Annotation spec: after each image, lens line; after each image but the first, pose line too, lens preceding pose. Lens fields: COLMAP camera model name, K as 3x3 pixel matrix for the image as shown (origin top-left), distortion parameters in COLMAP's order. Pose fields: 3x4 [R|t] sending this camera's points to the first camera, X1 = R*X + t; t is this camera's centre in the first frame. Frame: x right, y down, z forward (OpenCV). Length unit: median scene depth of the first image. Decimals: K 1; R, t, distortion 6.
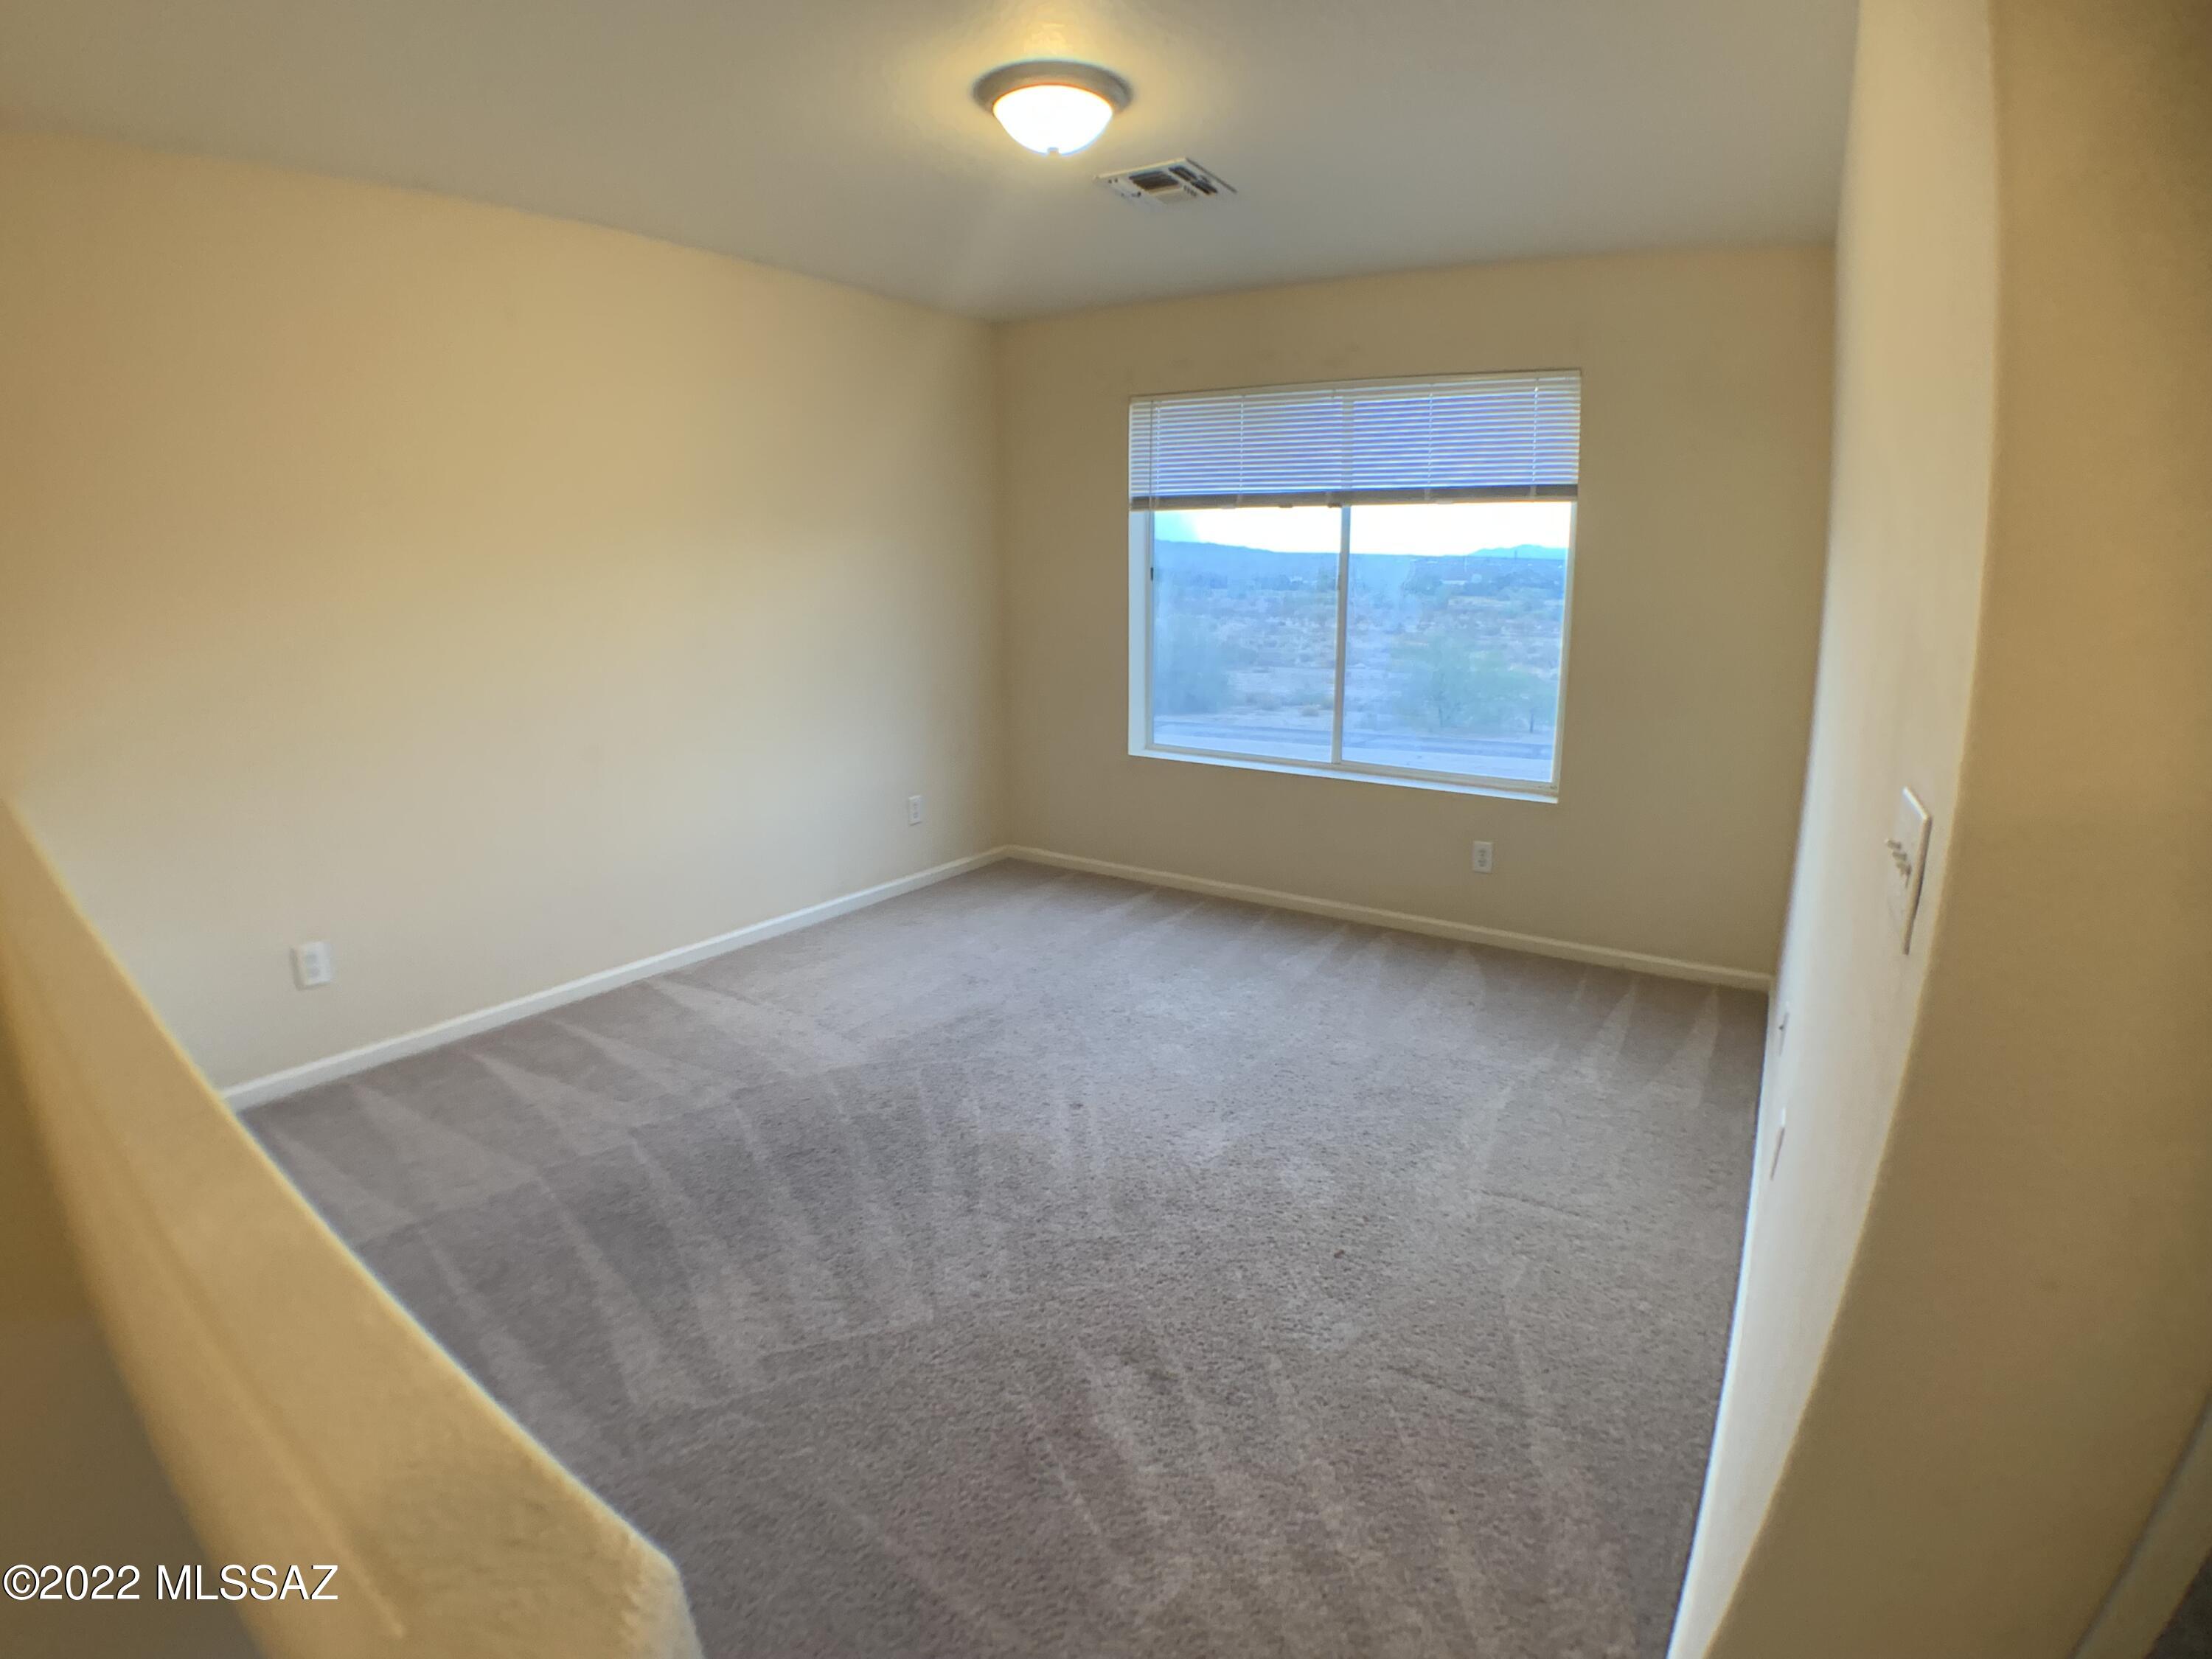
lens RADIAL K [[1072.3, 0, 1117.7], [0, 1072.3, 796.0], [0, 0, 1]] dist [-0.172678, 0.027488]
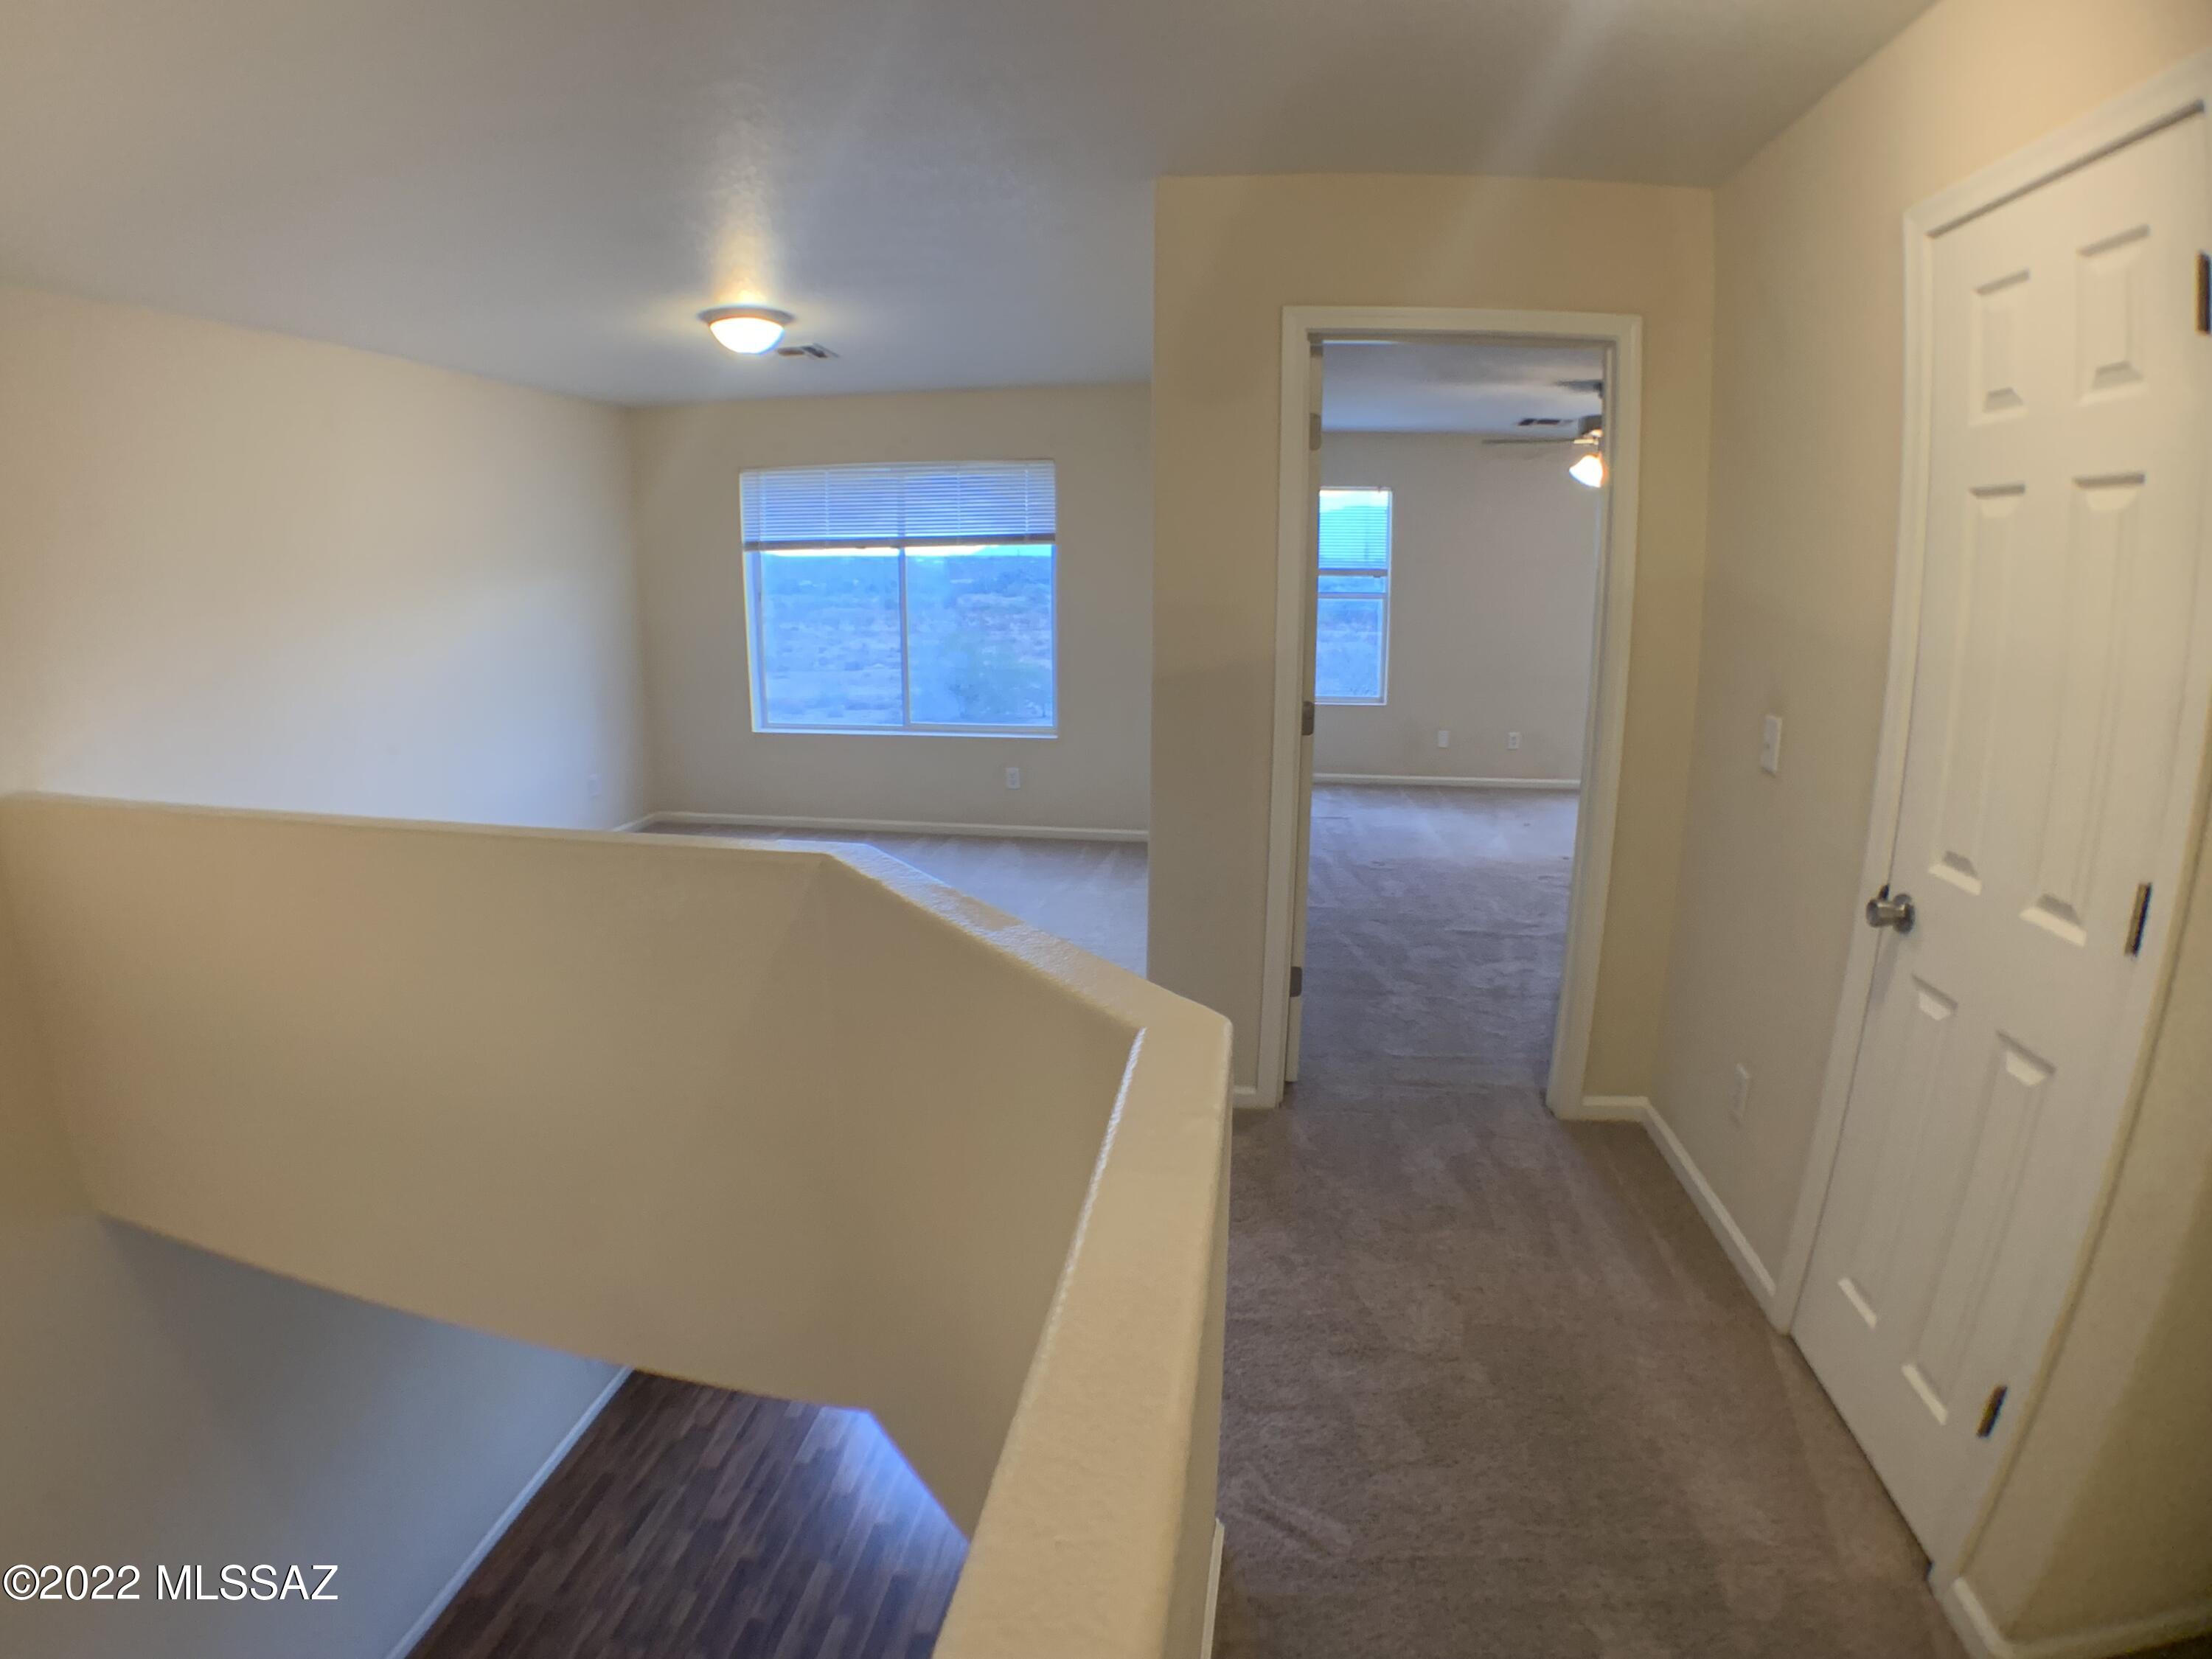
lens RADIAL K [[1072.3, 0, 1117.7], [0, 1072.3, 796.0], [0, 0, 1]] dist [-0.172678, 0.027488]
pose [[0.900794, -0.089587, 0.424905, -0.153352], [0.090098, 0.995753, 0.018938, 0.061122], [-0.424797, 0.021224, 0.905040, -0.407011]]
